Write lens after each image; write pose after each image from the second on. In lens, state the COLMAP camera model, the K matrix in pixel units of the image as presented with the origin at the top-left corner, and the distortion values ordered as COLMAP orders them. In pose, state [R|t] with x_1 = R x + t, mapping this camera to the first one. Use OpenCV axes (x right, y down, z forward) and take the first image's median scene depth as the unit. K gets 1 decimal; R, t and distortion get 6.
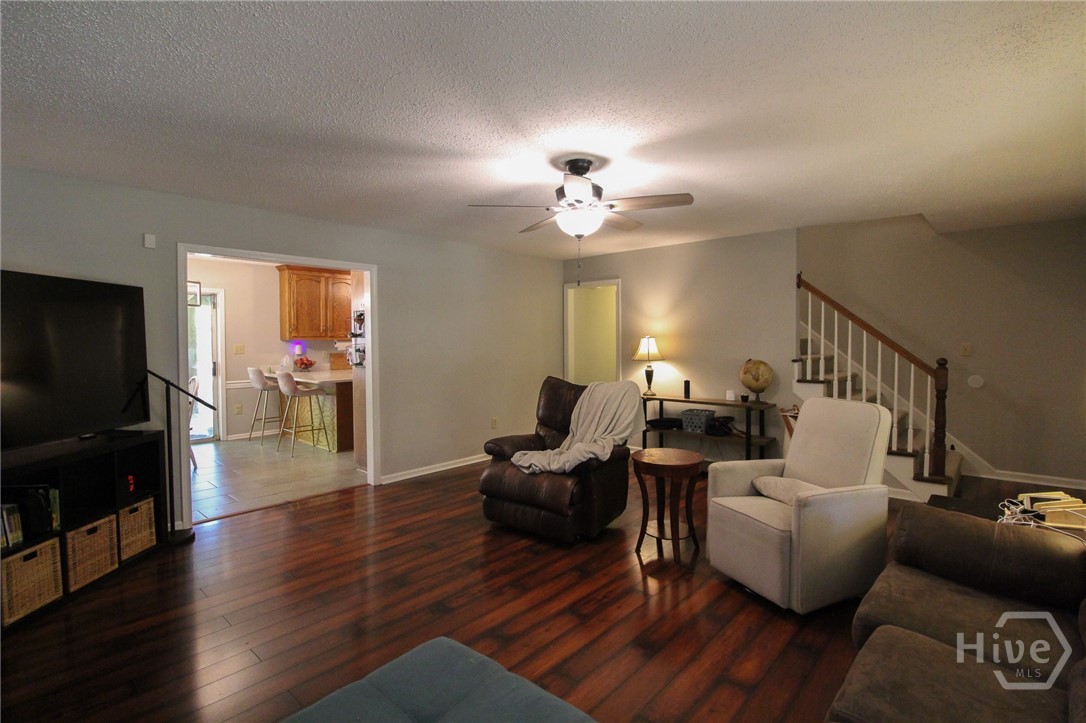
lens RADIAL K [[515.5, 0, 541.4], [0, 515.5, 353.3], [0, 0, 1]] dist [0.001831, -0.014382]
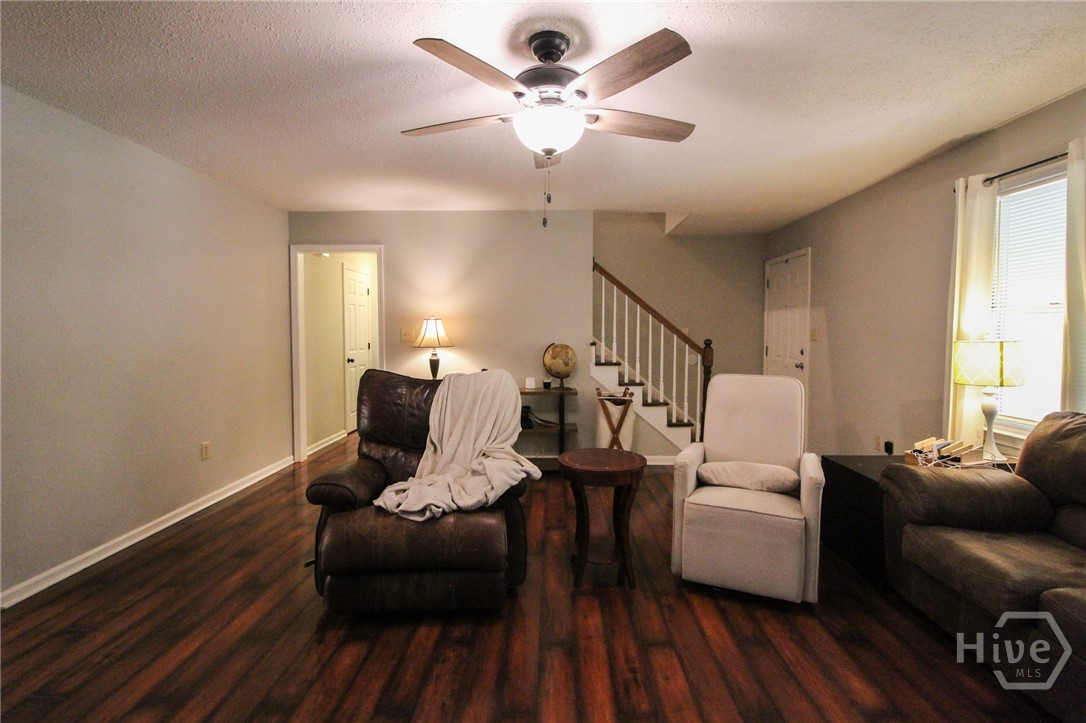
lens RADIAL K [[515.5, 0, 541.4], [0, 515.5, 353.3], [0, 0, 1]] dist [0.001831, -0.014382]
pose [[0.748191, -0.021301, 0.663142, -0.275399], [0.014735, 0.999771, 0.015489, 0.017278], [-0.663320, -0.001817, 0.748334, 0.361330]]
